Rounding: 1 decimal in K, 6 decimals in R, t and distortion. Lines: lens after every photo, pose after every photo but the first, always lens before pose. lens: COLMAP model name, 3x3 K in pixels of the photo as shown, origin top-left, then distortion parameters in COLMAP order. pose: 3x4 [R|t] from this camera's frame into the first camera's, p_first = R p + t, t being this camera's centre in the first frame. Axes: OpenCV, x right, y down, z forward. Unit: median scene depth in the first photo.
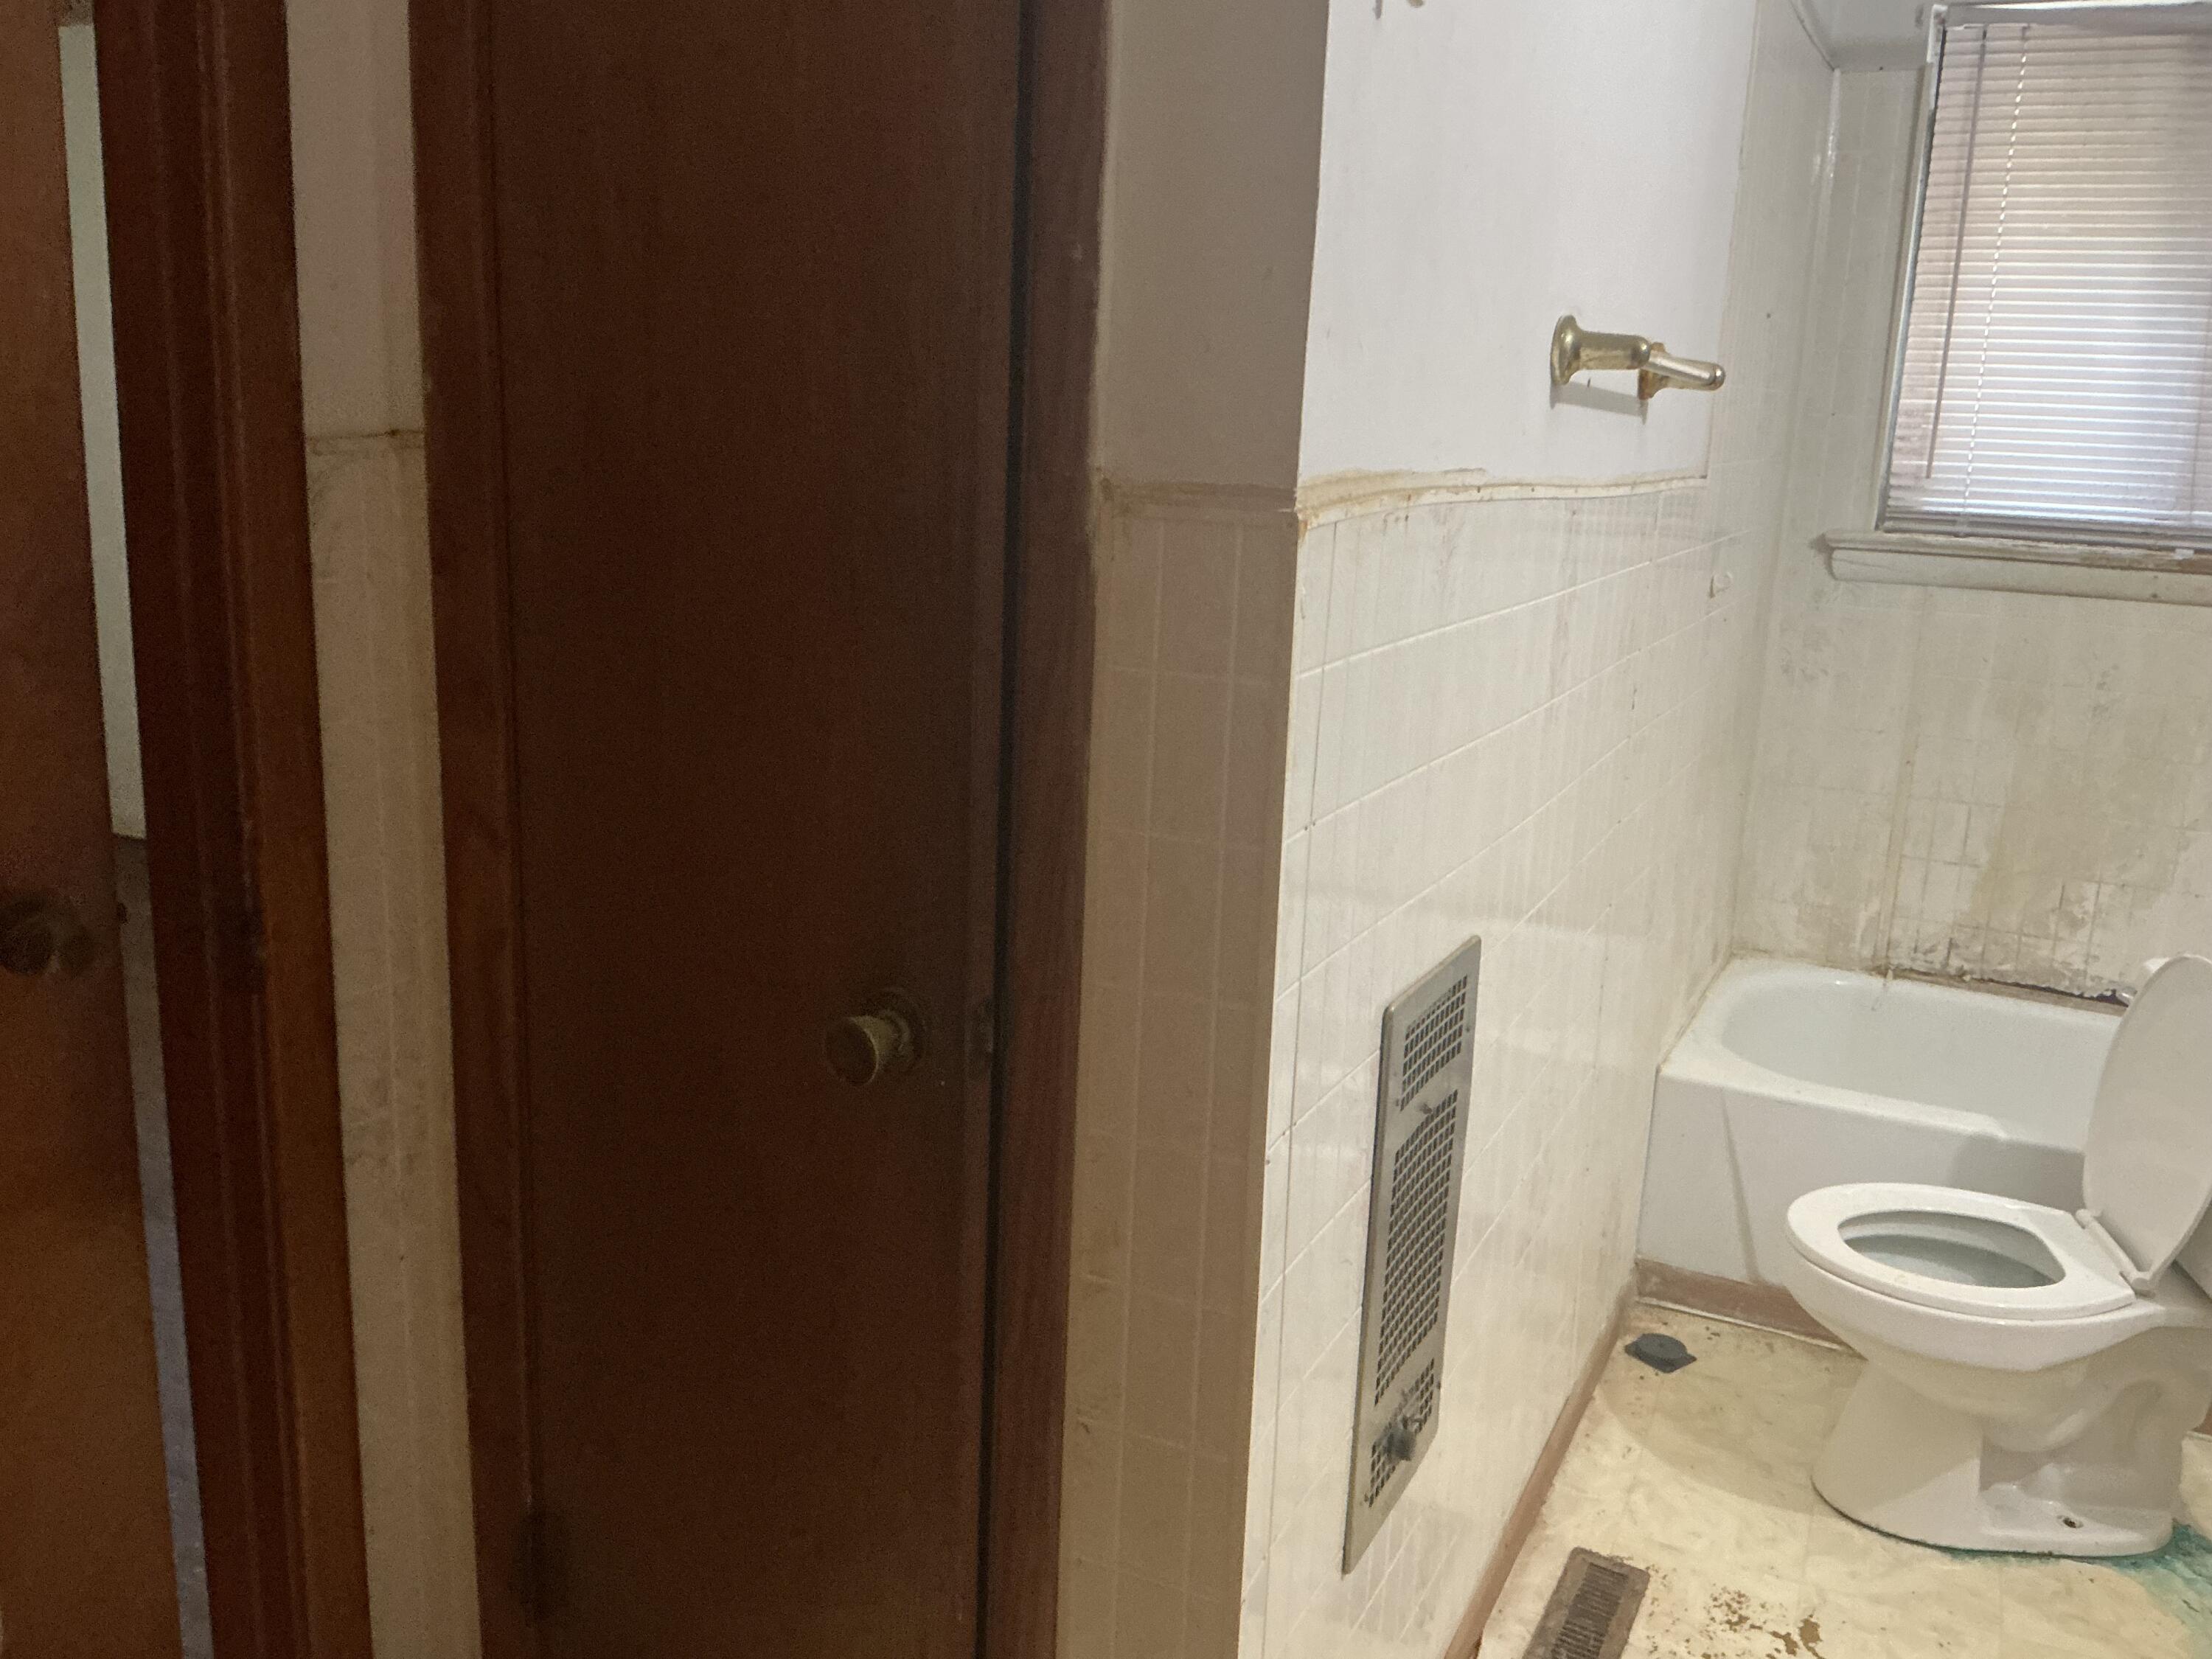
lens RADIAL K [[1857.4, 0, 1169.1], [0, 1857.4, 826.2], [0, 0, 1]] dist [0.062727, -0.138617]
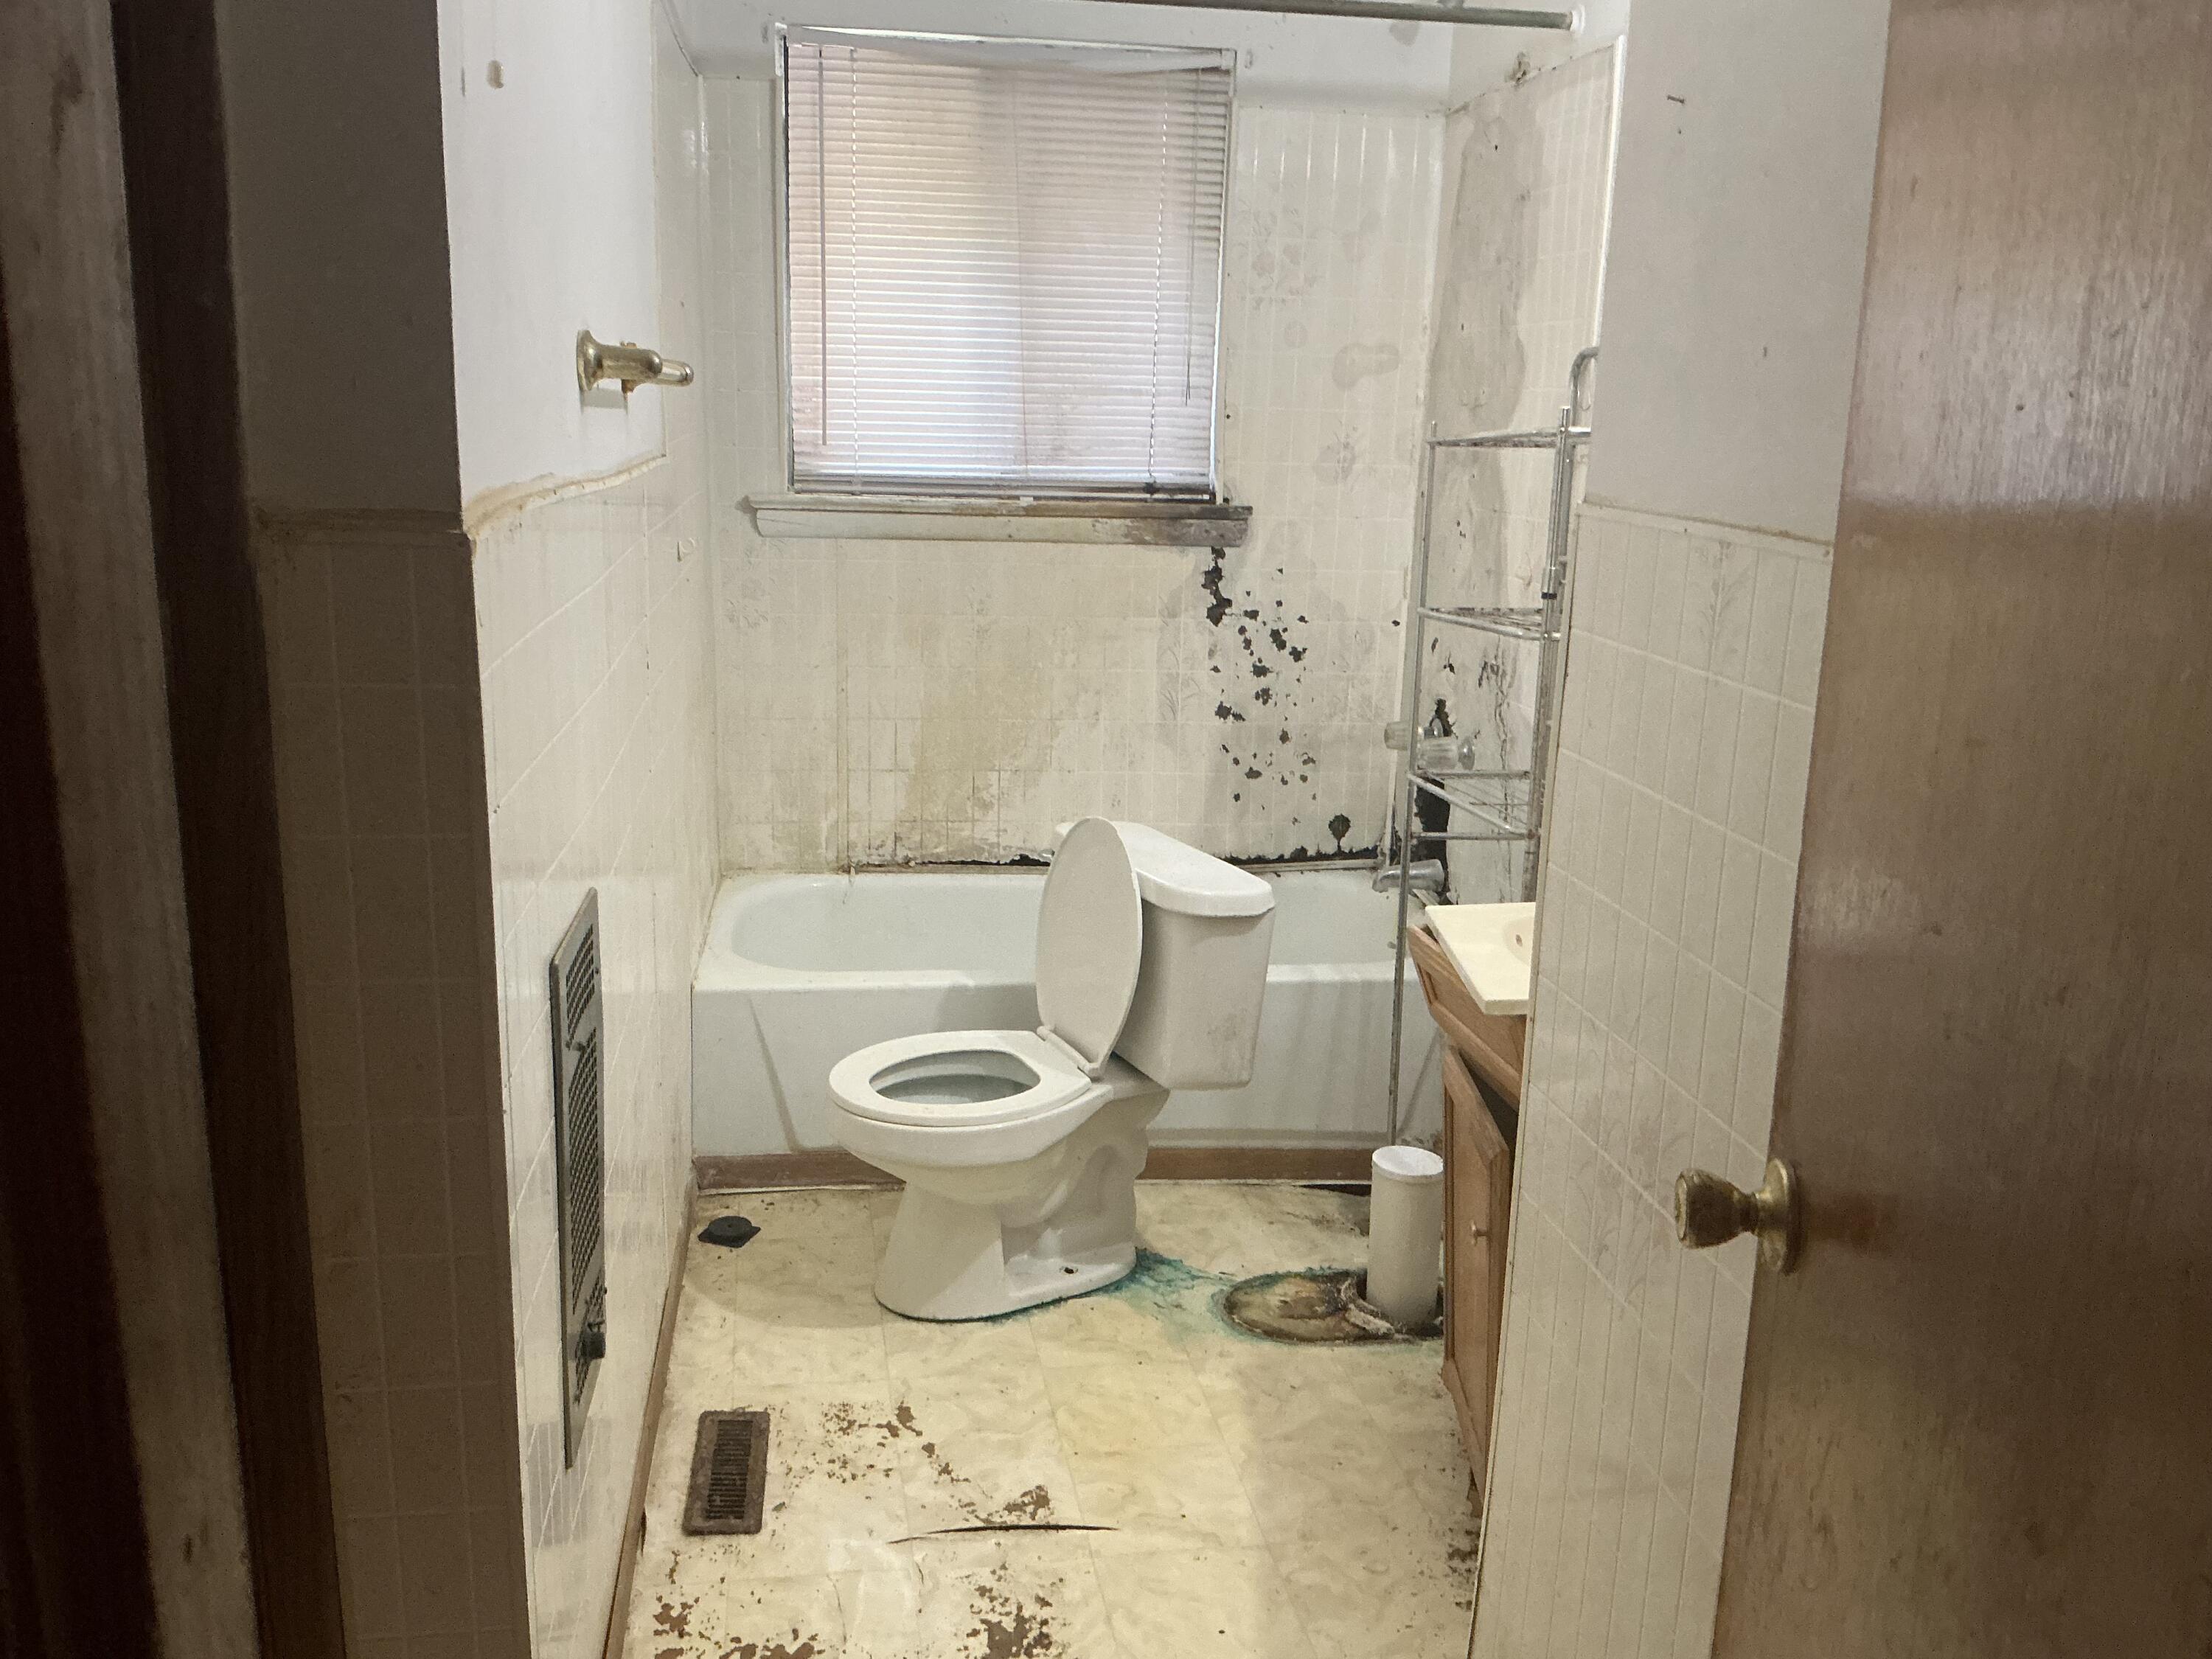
lens RADIAL K [[1838.6, 0, 1103.4], [0, 1838.6, 827.8], [0, 0, 1]] dist [0.168121, -0.374872]
pose [[0.834015, -0.146212, 0.532016, -0.116553], [0.128505, 0.989206, 0.070409, -0.011034], [-0.536569, 0.009644, 0.843802, -0.077337]]
